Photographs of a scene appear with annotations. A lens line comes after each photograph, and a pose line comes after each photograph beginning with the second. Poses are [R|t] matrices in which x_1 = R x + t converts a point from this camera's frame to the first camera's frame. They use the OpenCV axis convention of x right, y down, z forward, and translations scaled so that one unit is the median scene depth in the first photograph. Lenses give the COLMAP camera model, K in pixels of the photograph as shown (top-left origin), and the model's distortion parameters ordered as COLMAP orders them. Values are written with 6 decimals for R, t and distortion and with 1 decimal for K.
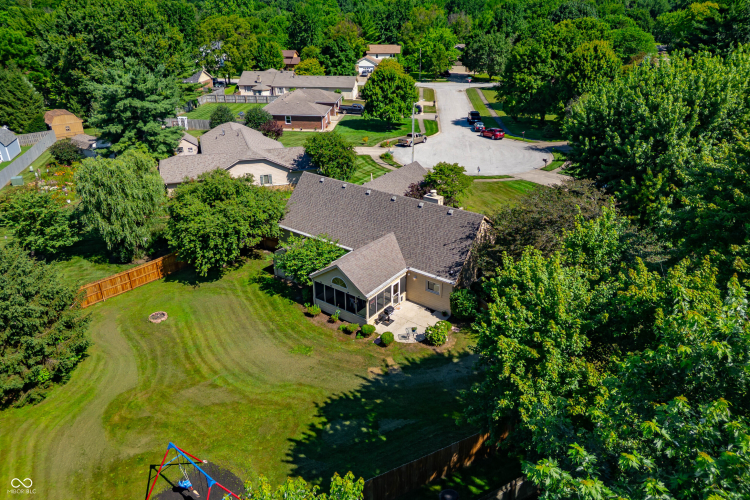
lens RADIAL K [[523.8, 0, 376.4], [0, 523.8, 248.8], [0, 0, 1]] dist [0.067615, -0.062540]
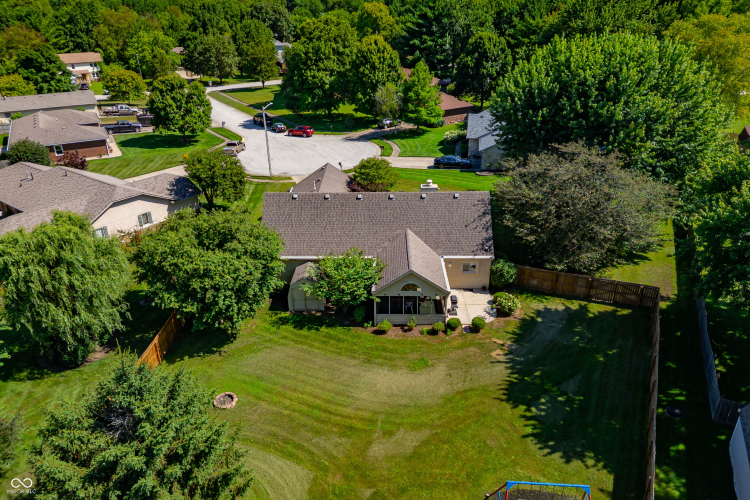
lens RADIAL K [[523.8, 0, 376.4], [0, 523.8, 248.8], [0, 0, 1]] dist [0.067615, -0.062540]
pose [[0.813684, -0.258264, 0.520787, -0.250072], [0.259506, 0.963044, 0.072129, -0.037509], [-0.520169, 0.076457, 0.850634, 0.083445]]
